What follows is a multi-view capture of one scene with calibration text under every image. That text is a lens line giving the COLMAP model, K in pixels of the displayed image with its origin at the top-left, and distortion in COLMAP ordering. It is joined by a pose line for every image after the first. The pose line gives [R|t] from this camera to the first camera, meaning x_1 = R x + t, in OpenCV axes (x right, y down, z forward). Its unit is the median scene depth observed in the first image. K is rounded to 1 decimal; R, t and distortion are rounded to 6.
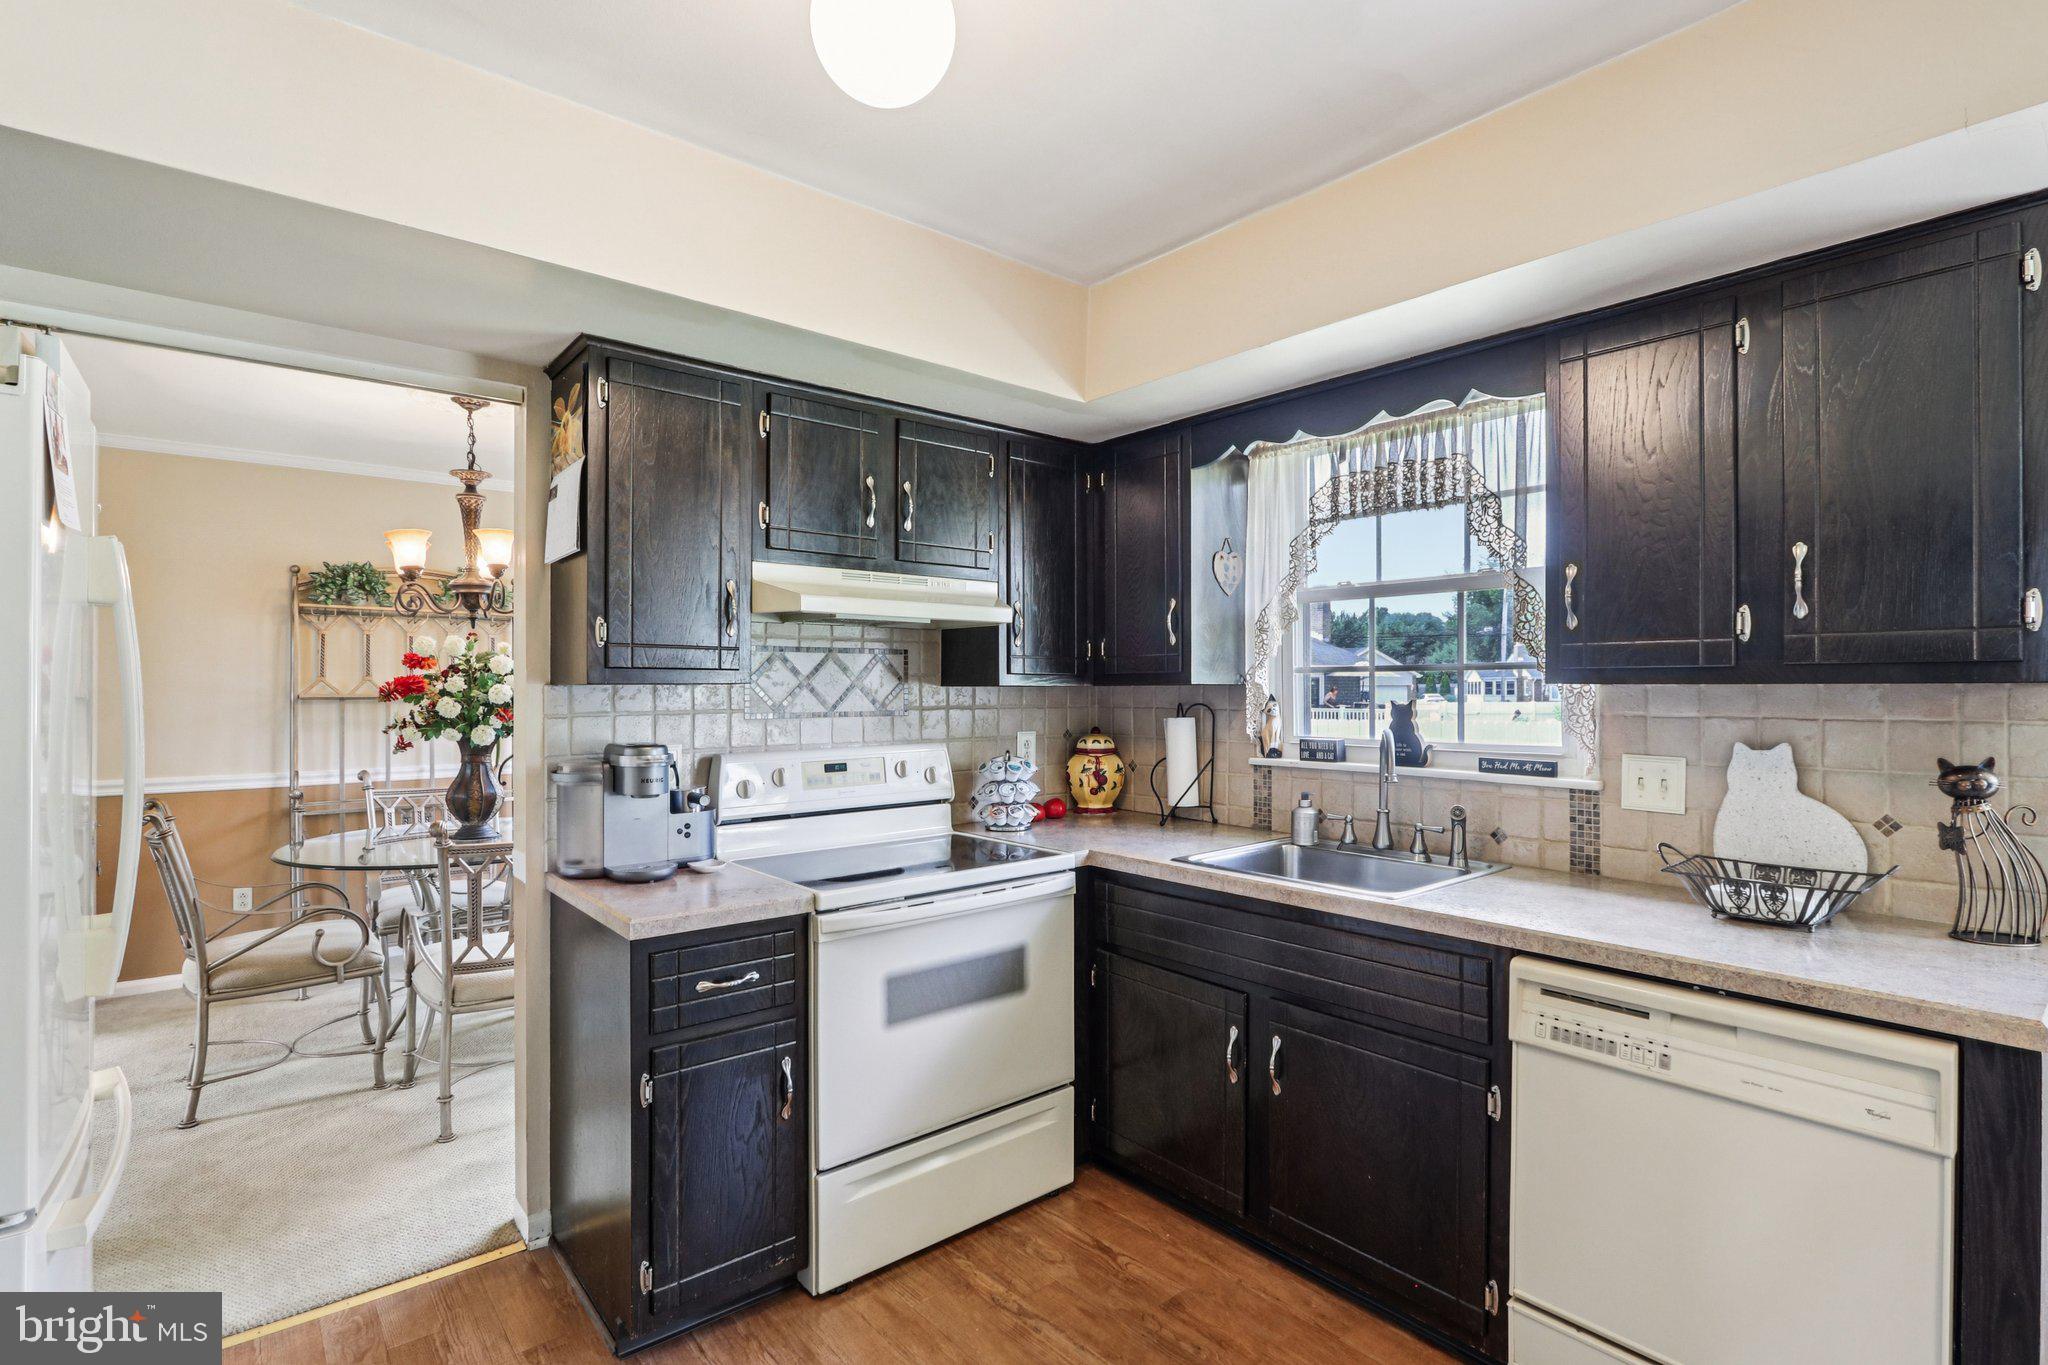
lens RADIAL K [[981.3, 0, 1026.7], [0, 981.3, 686.8], [0, 0, 1]] dist [-0.021743, 0.005381]
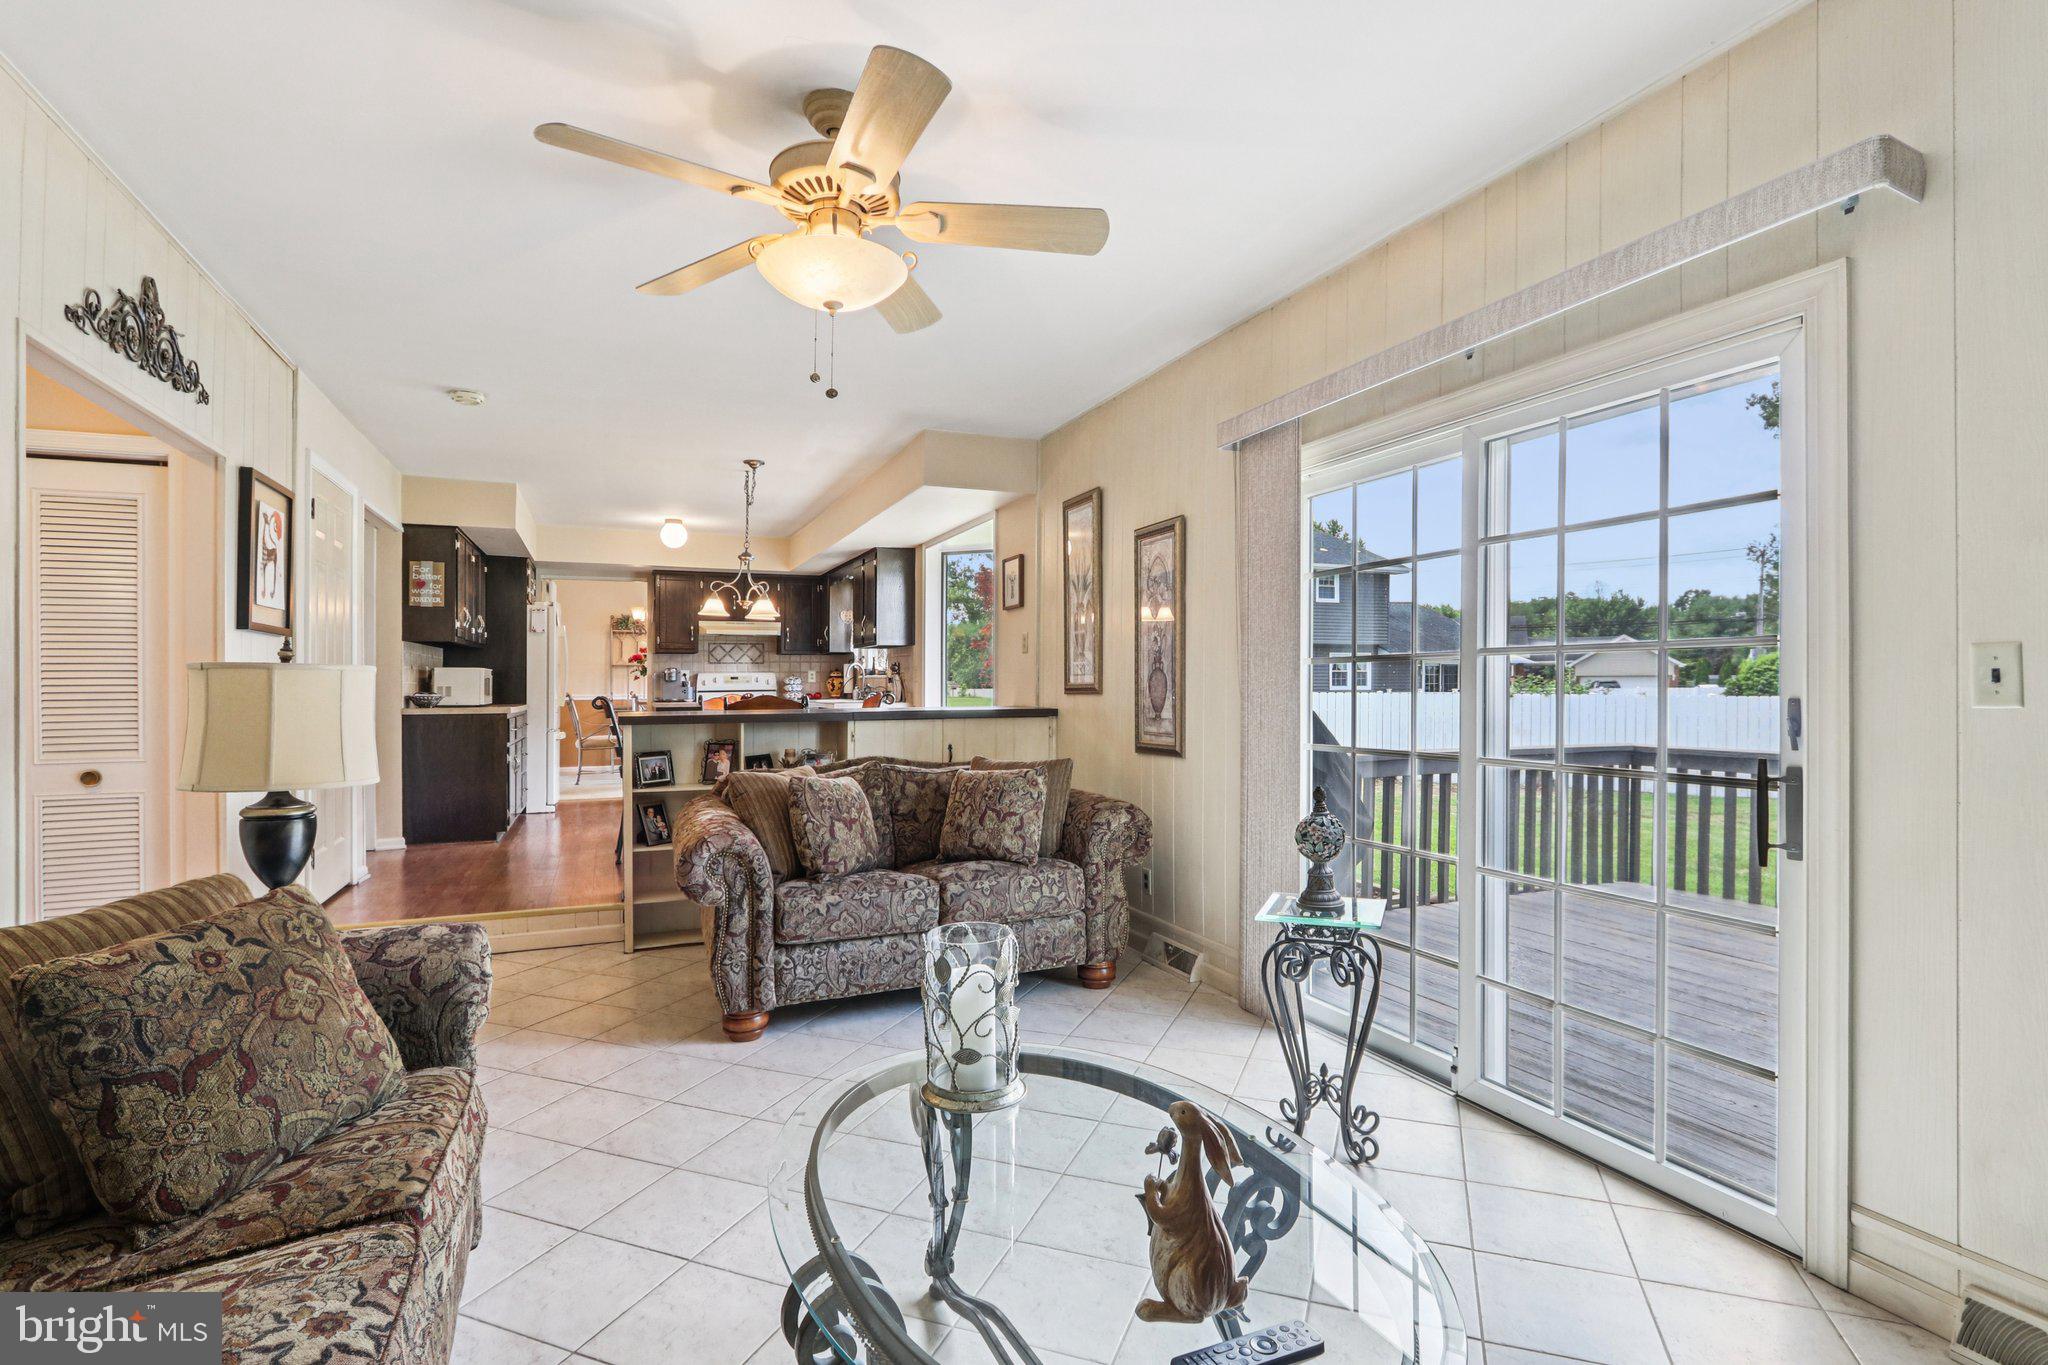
lens RADIAL K [[981.3, 0, 1026.5], [0, 981.3, 677.6], [0, 0, 1]] dist [-0.021743, 0.005381]
pose [[0.960954, -0.008651, -0.276572, 1.806644], [0.007845, 0.999961, -0.004021, 0.106540], [0.276596, 0.001694, 0.960985, -2.088671]]
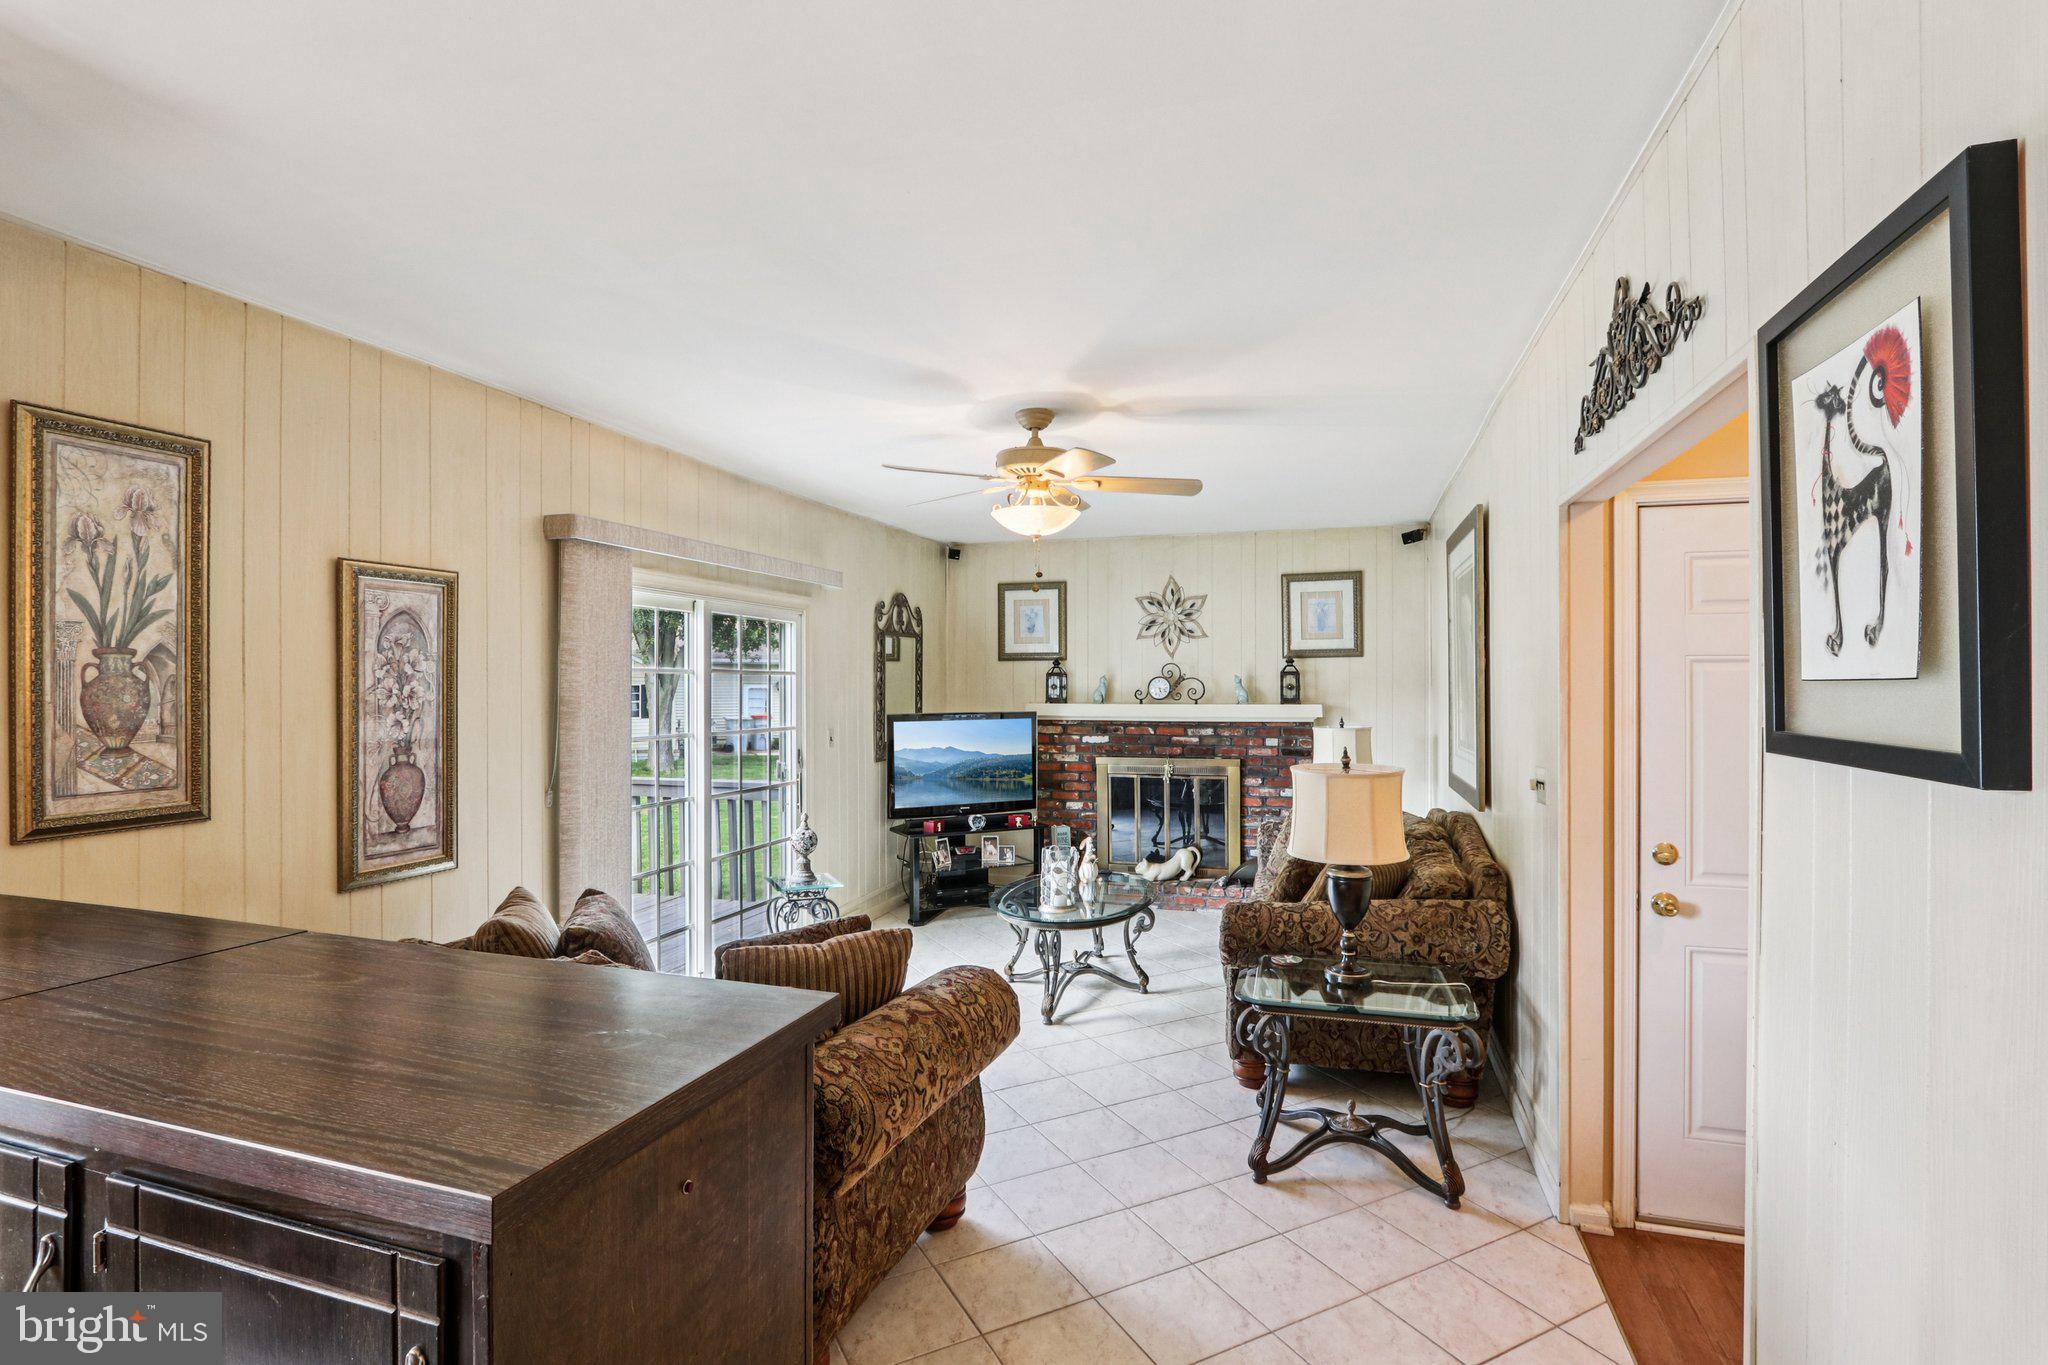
lens RADIAL K [[981.3, 0, 1000.7], [0, 981.3, 684.8], [0, 0, 1]] dist [-0.021743, 0.005381]
pose [[-0.532870, 0.003282, 0.846191, 0.194908], [-0.001830, 0.999986, -0.005032, -0.001201], [-0.846195, -0.004230, -0.532856, -0.472057]]
